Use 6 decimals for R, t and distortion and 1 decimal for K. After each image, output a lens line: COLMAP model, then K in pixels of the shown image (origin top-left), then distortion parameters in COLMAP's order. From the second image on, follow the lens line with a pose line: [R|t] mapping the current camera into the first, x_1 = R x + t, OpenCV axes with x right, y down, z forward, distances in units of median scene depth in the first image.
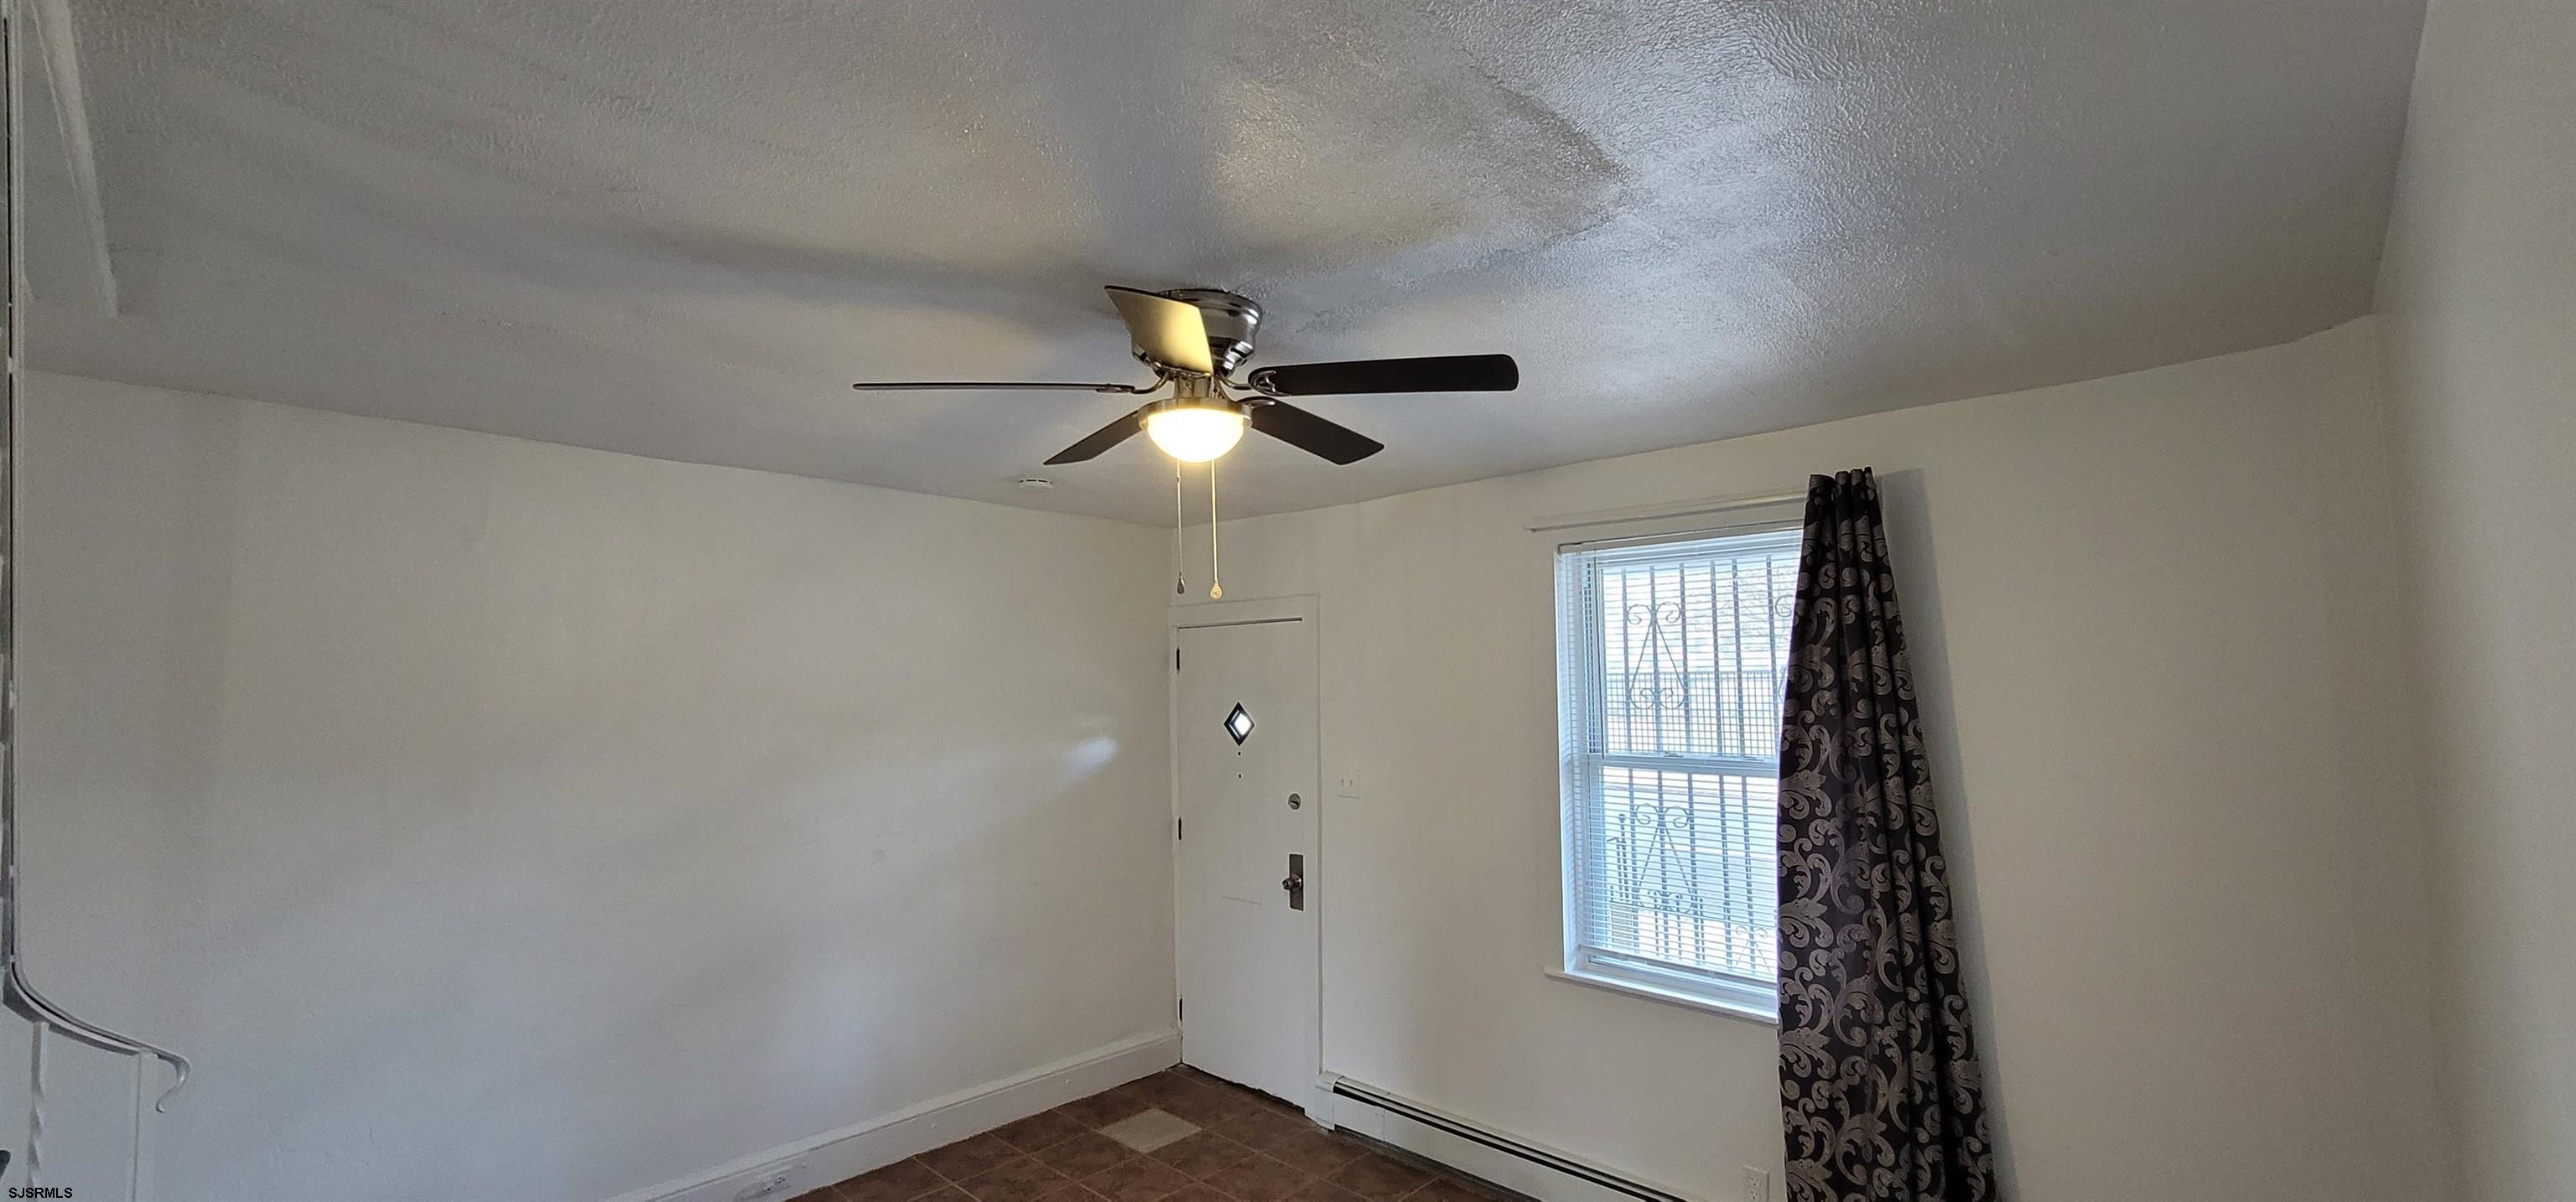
lens RADIAL K [[1045.2, 0, 1277.9], [0, 1045.2, 617.5], [0, 0, 1]] dist [-0.002949, -0.000100]
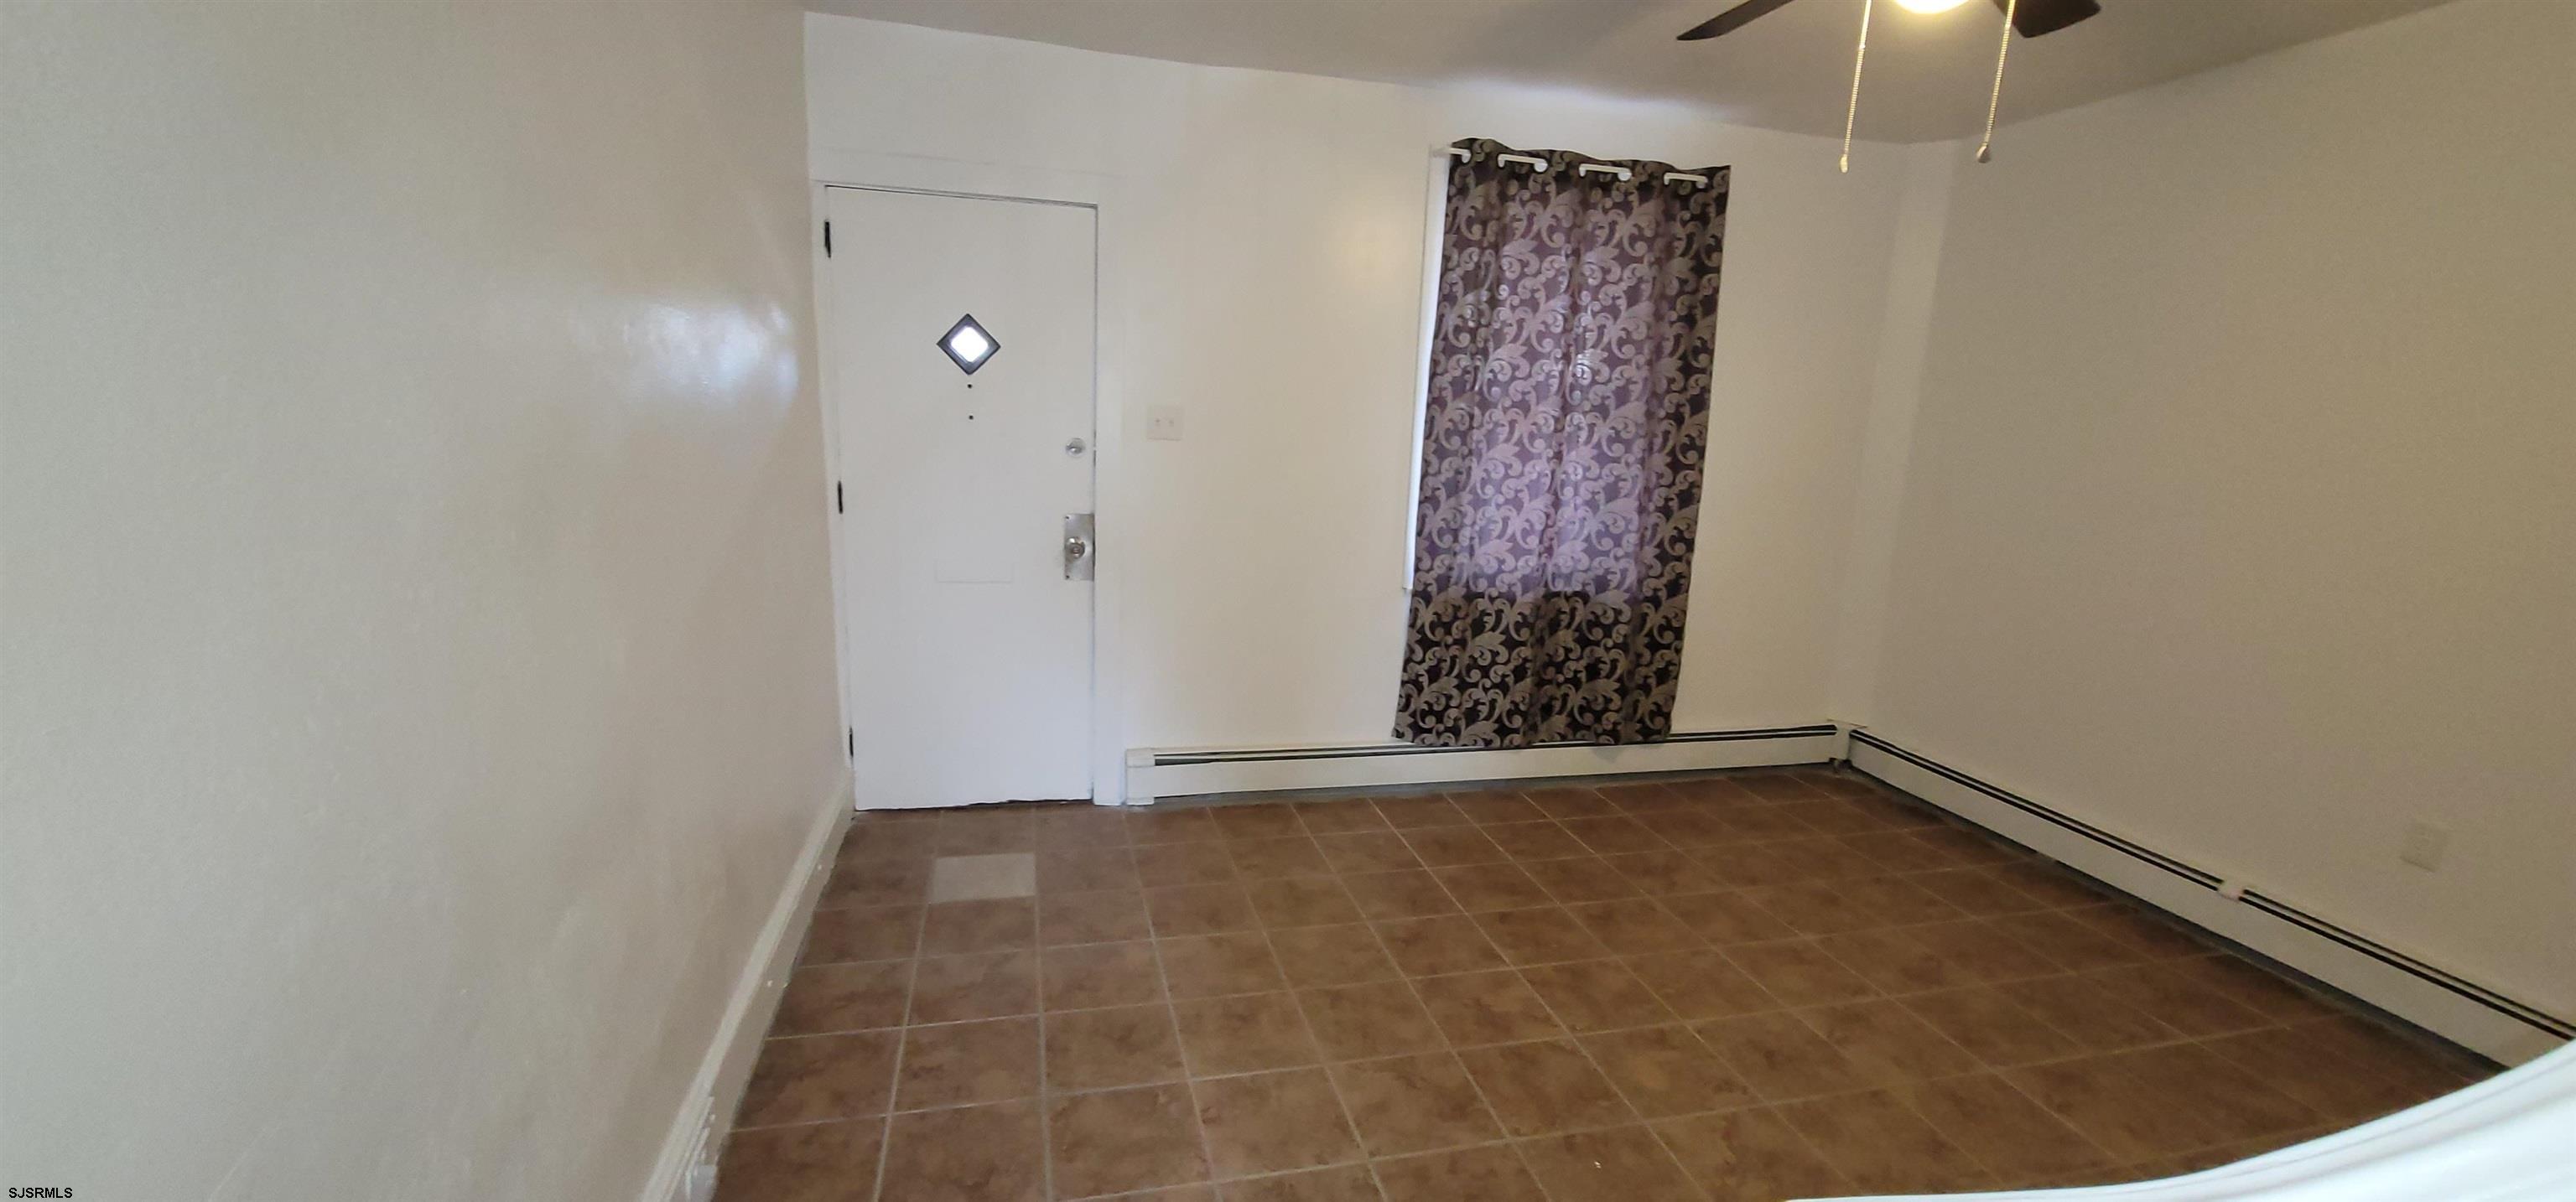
lens RADIAL K [[1045.2, 0, 1277.9], [0, 1045.2, 617.5], [0, 0, 1]] dist [-0.002949, -0.000100]
pose [[0.537547, -0.145418, 0.830600, -0.907873], [-0.101178, 0.966778, 0.234740, 0.153980], [-0.837142, -0.210222, 0.504976, 0.695375]]
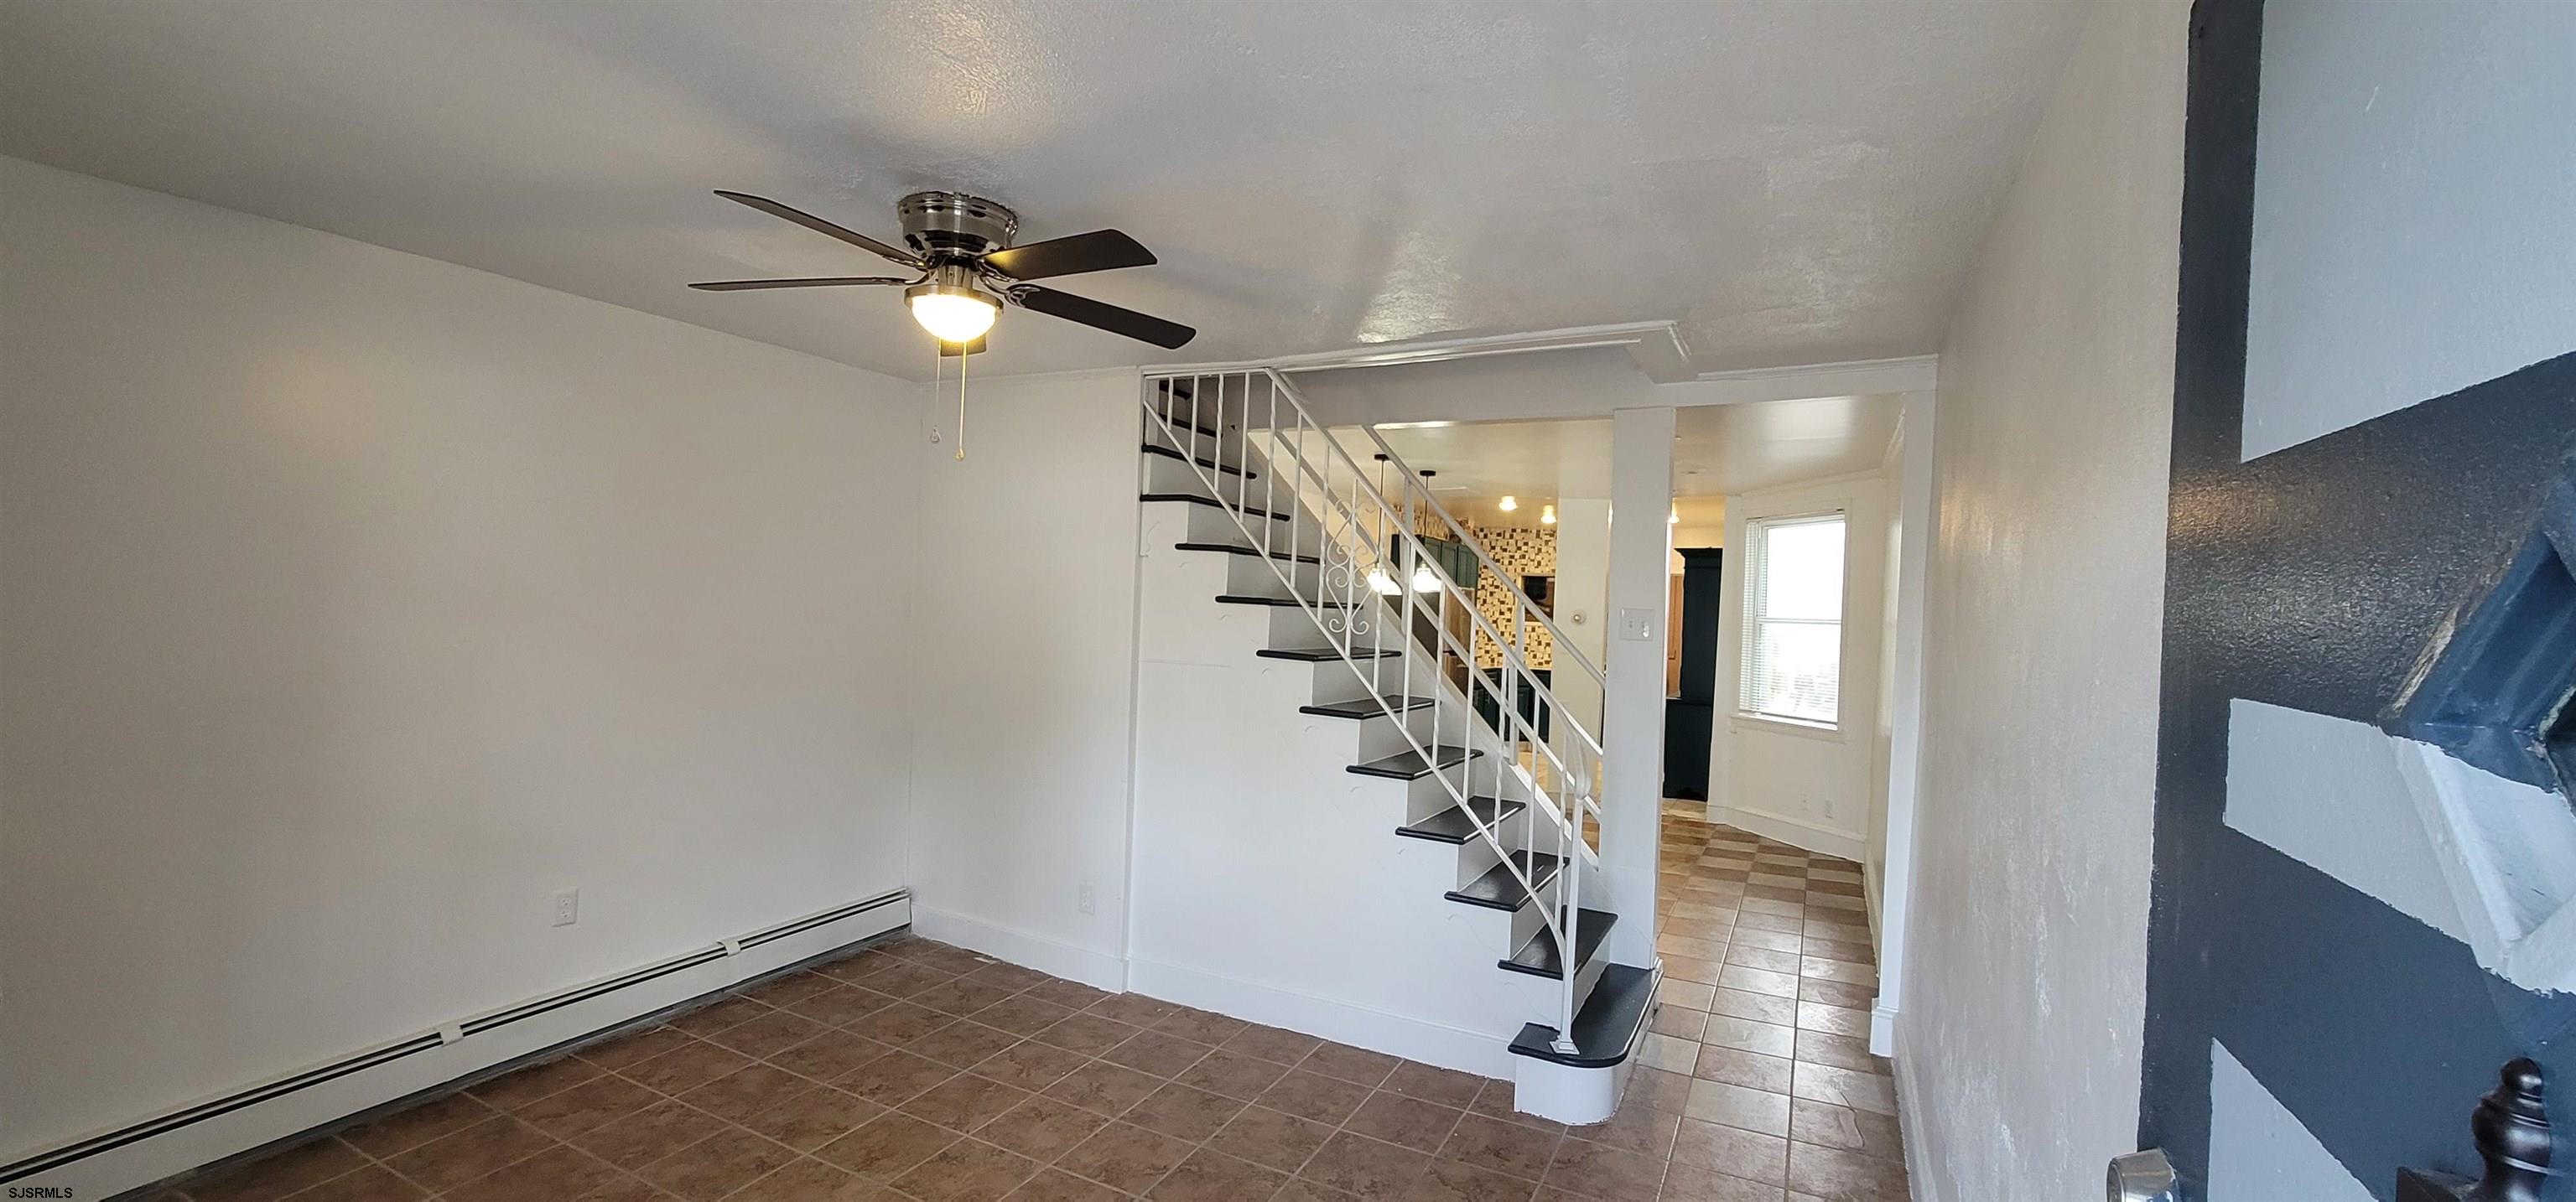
lens RADIAL K [[1045.2, 0, 1277.9], [0, 1045.2, 617.5], [0, 0, 1]] dist [-0.002949, -0.000100]
pose [[-0.960932, -0.015032, -0.276377, -0.079163], [-0.005064, 0.999312, -0.036747, 0.160934], [0.276739, -0.033912, -0.960347, 1.708819]]
